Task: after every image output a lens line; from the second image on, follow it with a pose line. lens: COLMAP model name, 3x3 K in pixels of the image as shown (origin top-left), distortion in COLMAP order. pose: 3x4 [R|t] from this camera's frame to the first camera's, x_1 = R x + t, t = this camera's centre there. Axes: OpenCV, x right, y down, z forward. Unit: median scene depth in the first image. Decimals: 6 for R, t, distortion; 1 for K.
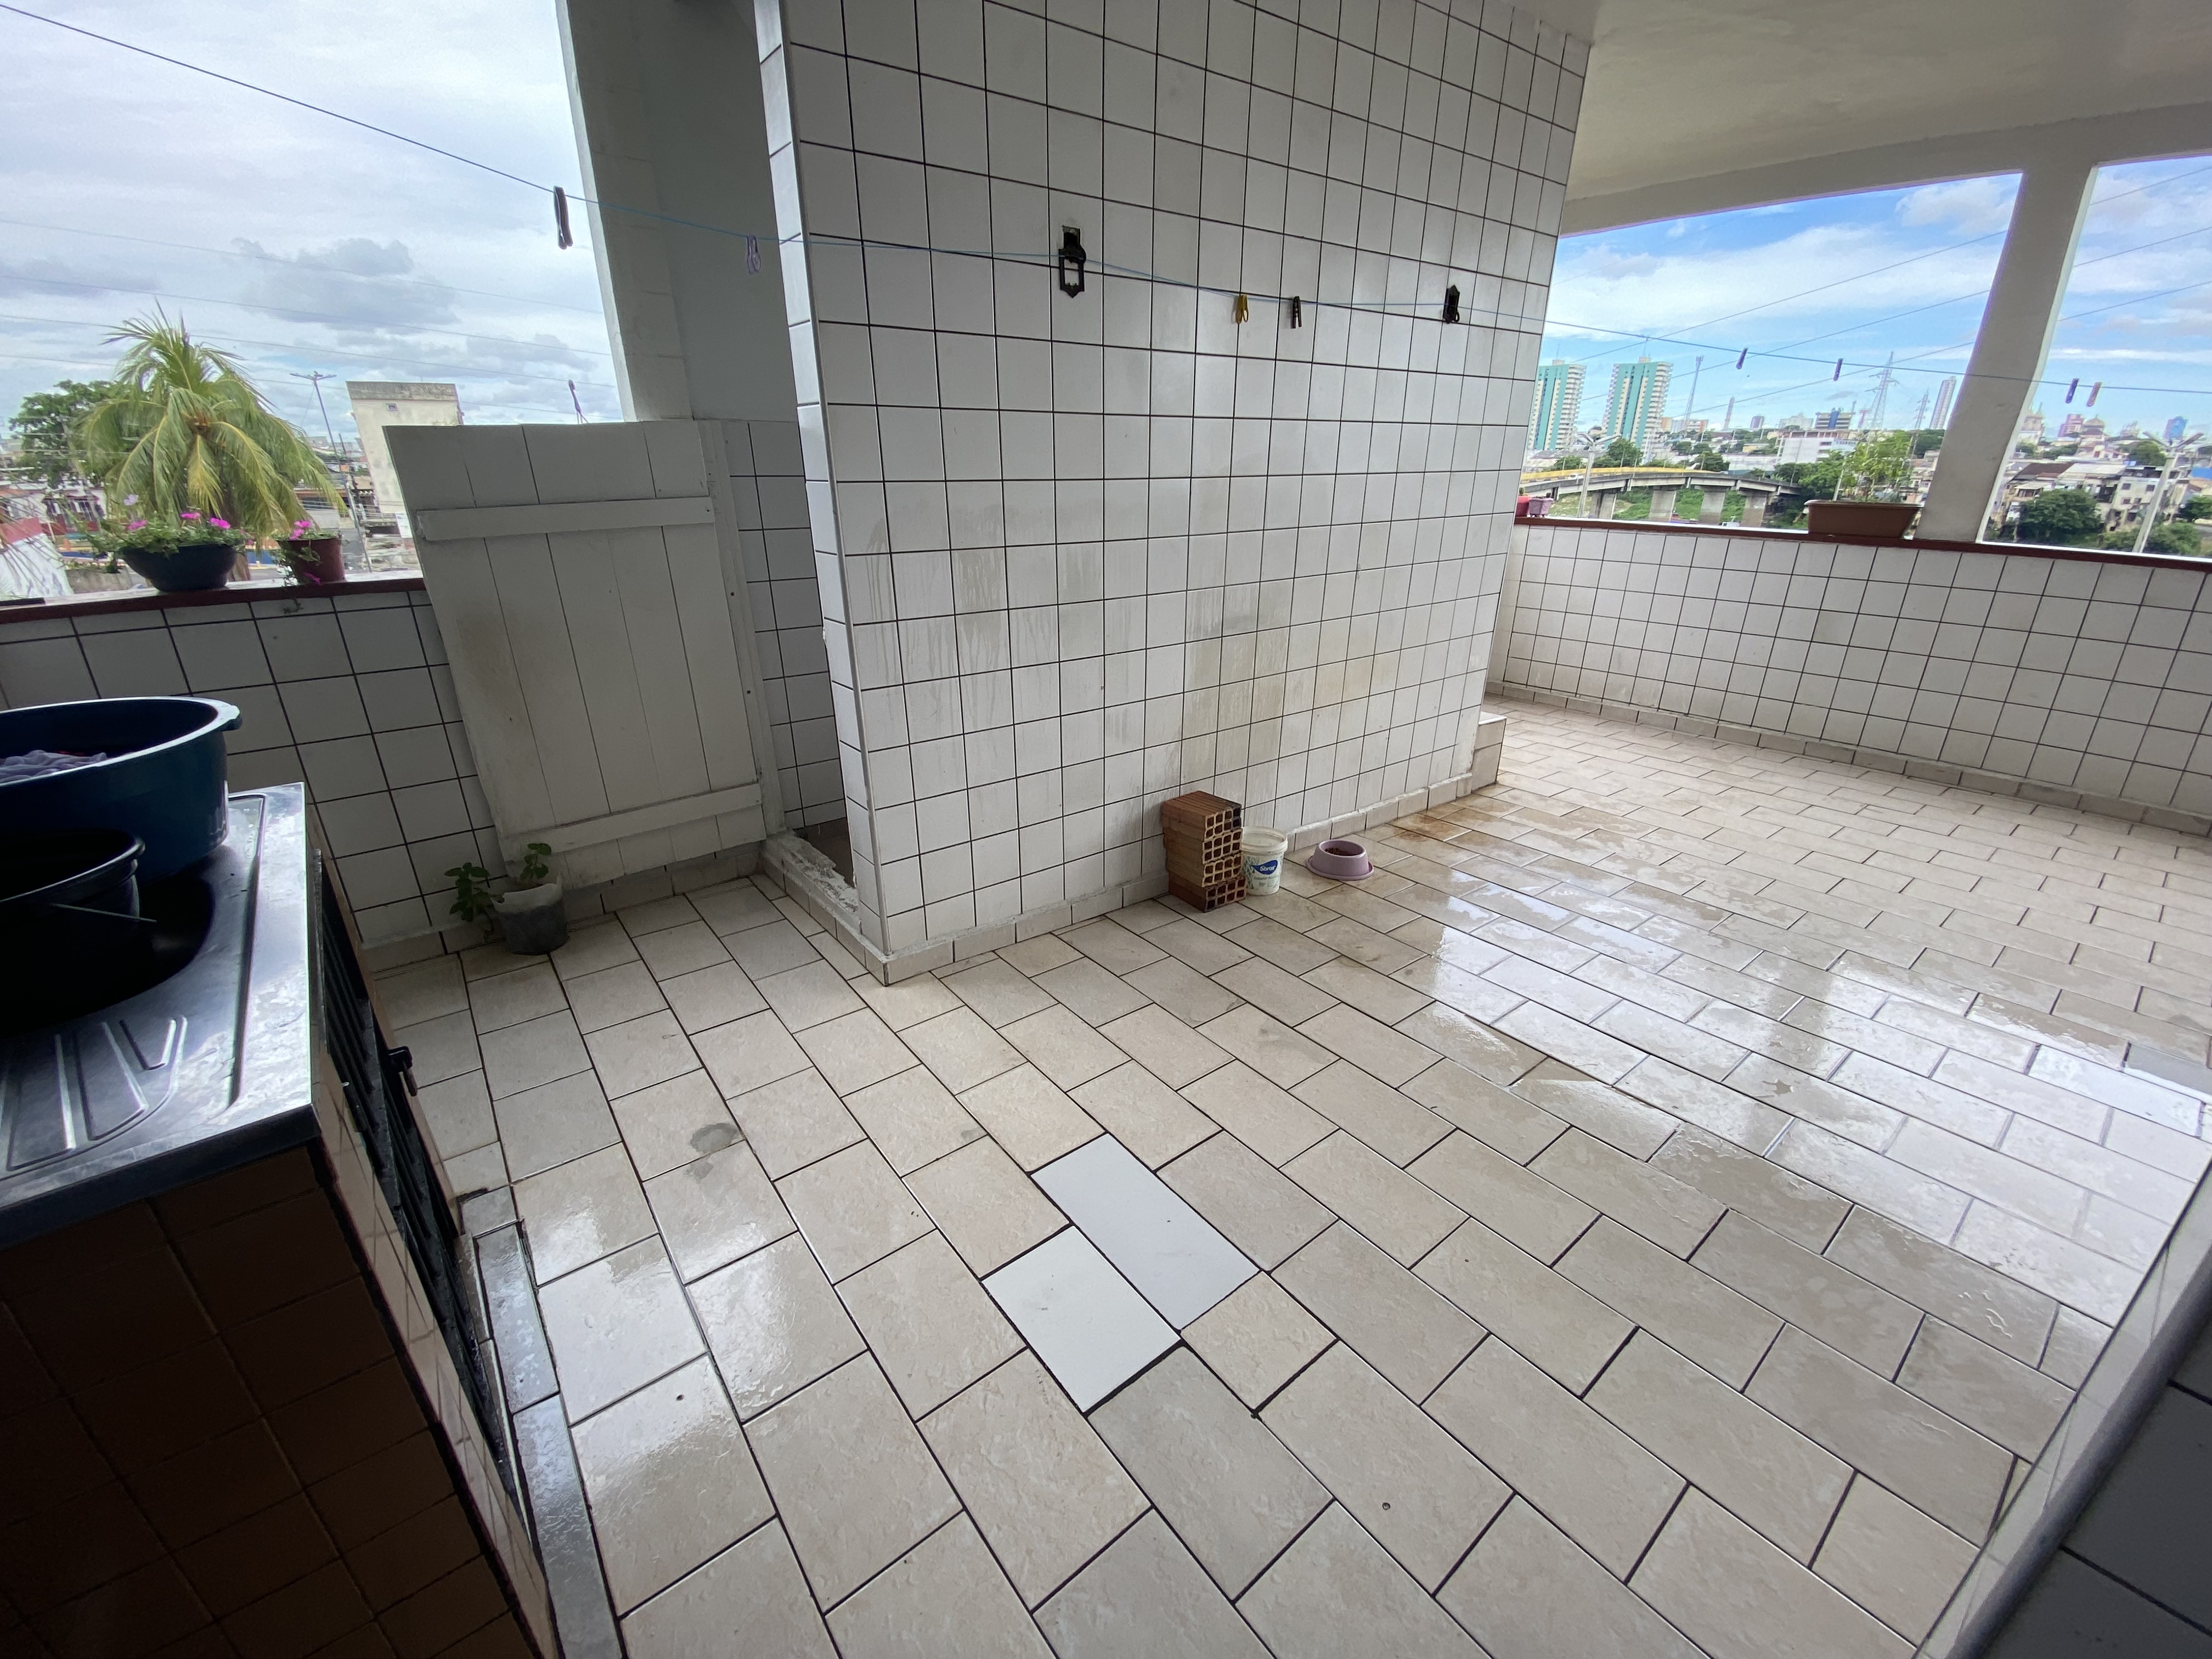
lens RADIAL K [[908.2, 0, 1117.1], [0, 908.2, 819.9], [0, 0, 1]] dist [-0.001597, -0.011560]
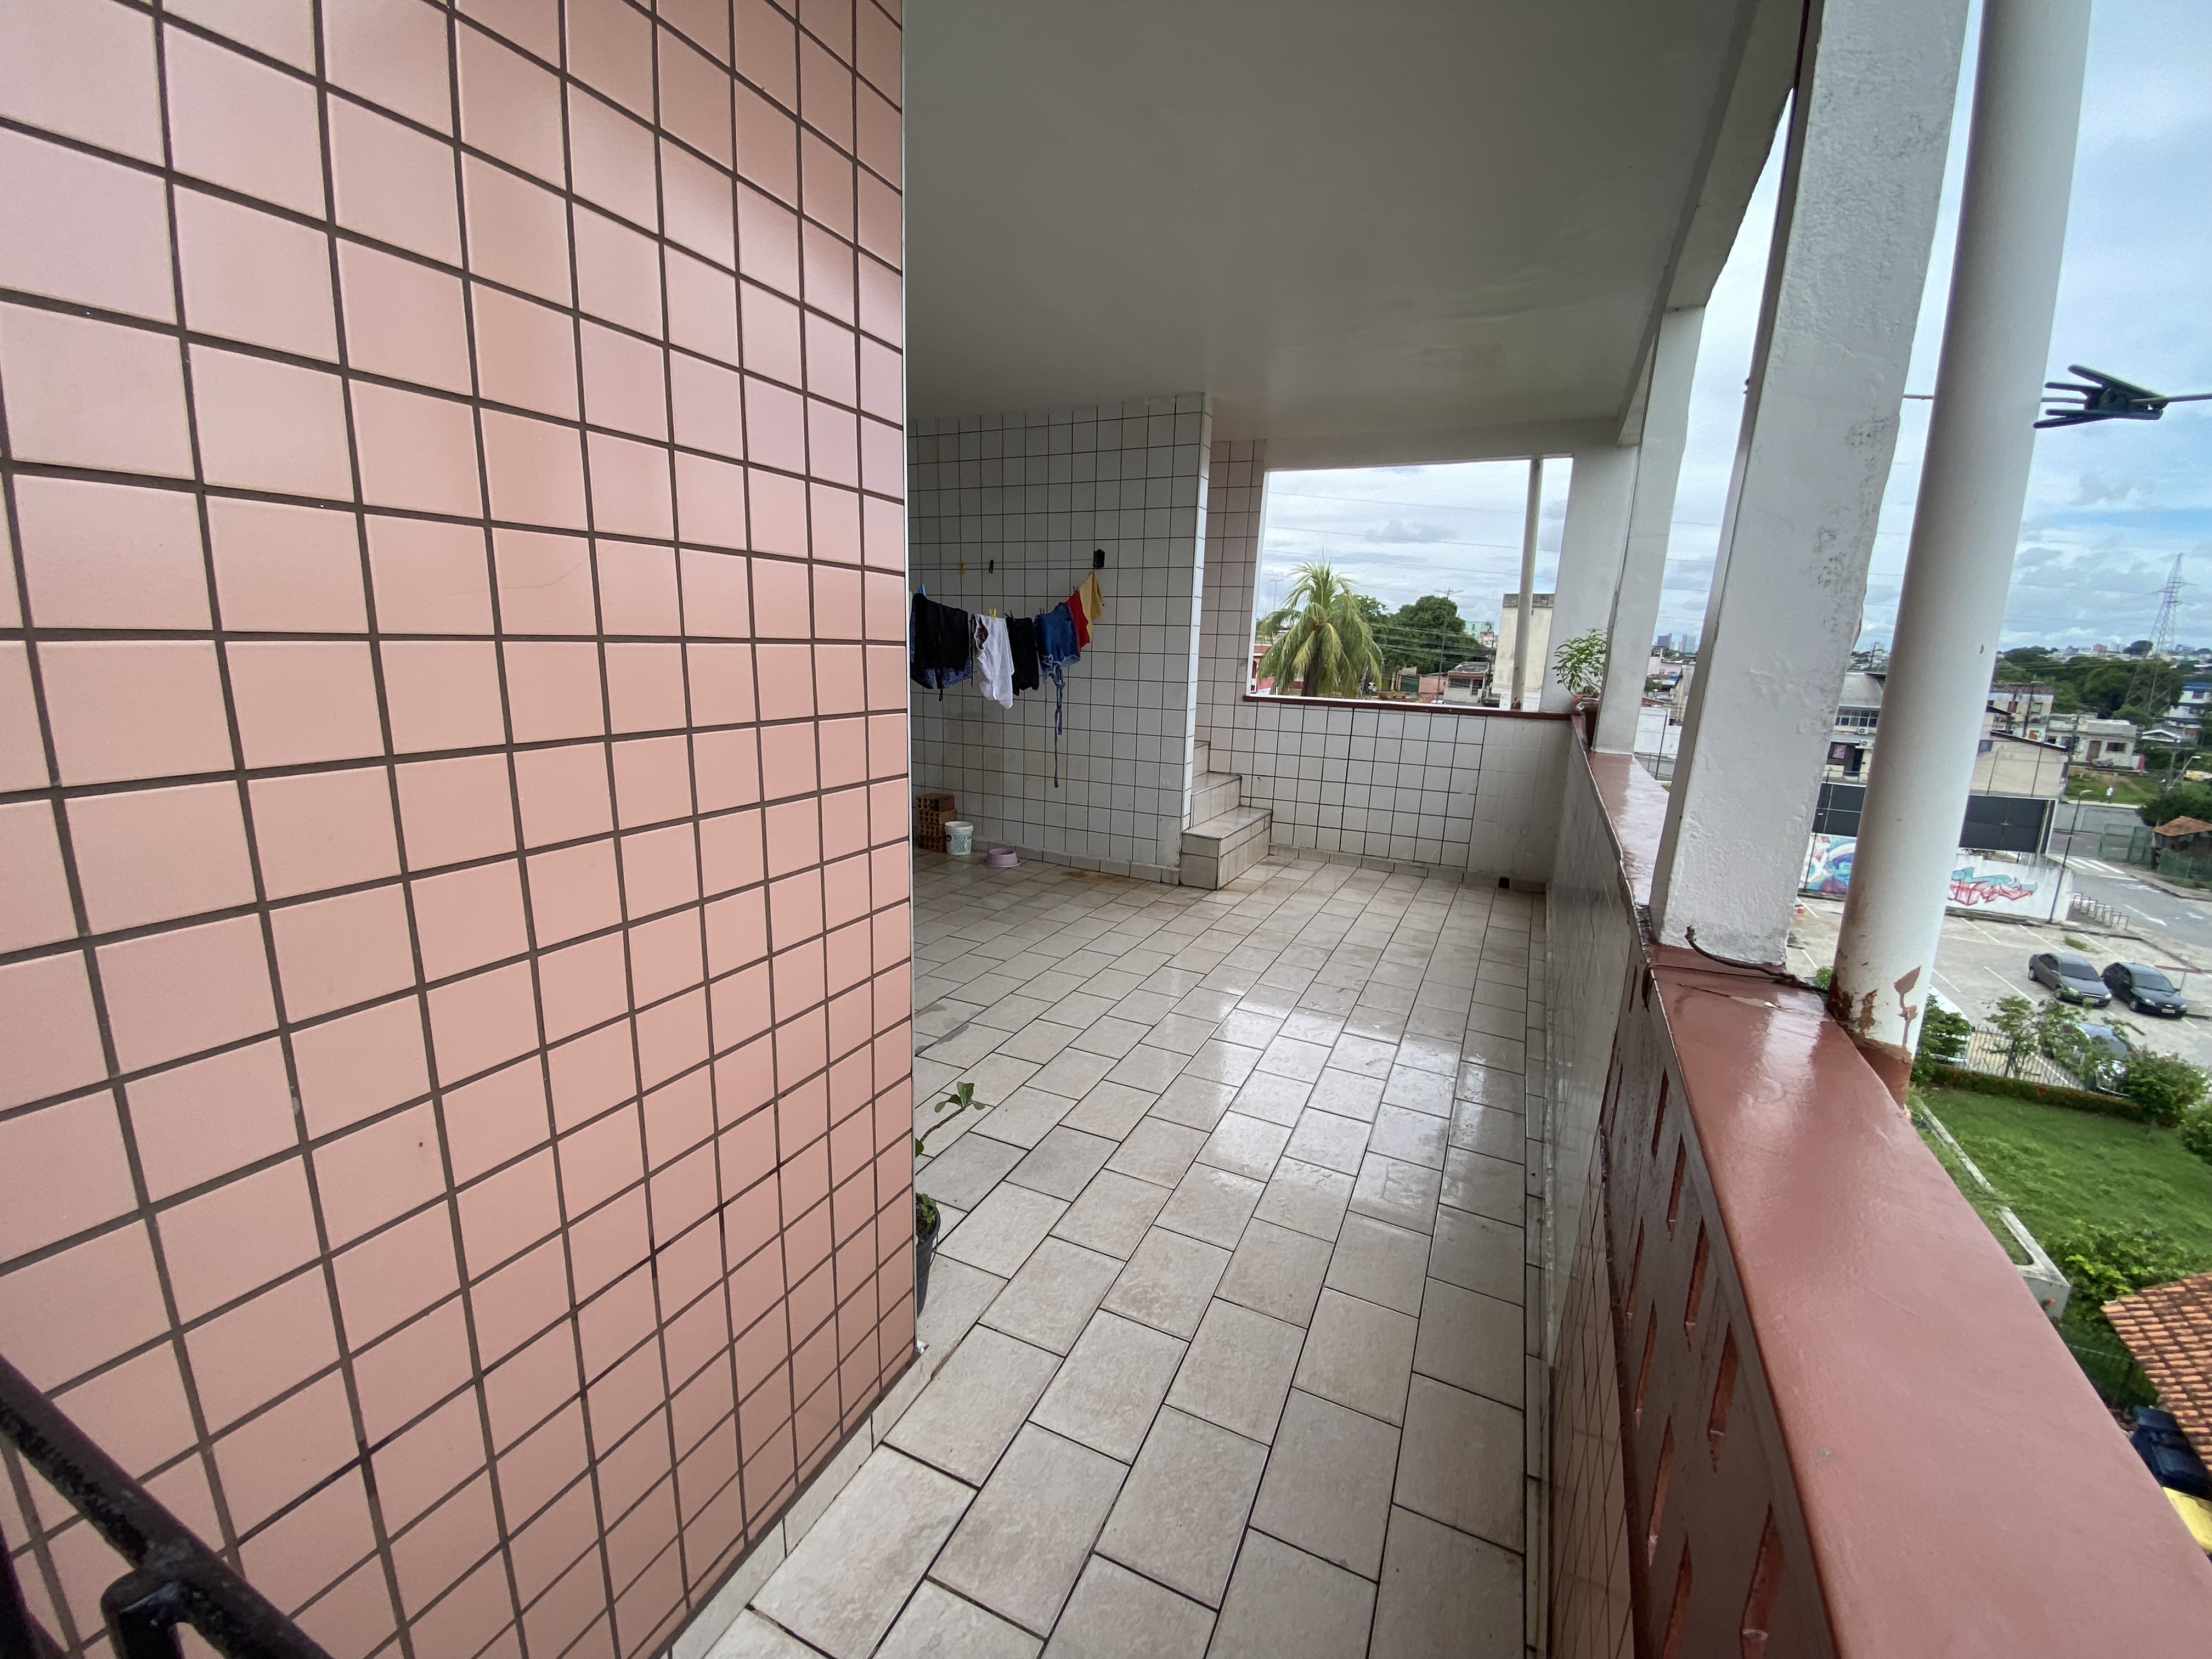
lens RADIAL K [[908.2, 0, 1110.3], [0, 908.2, 820.9], [0, 0, 1]] dist [-0.001597, -0.011560]
pose [[0.433996, 0.189219, -0.880820, 2.535830], [-0.360740, 0.932394, 0.022555, -0.187847], [0.825539, 0.307958, 0.472914, 0.443987]]
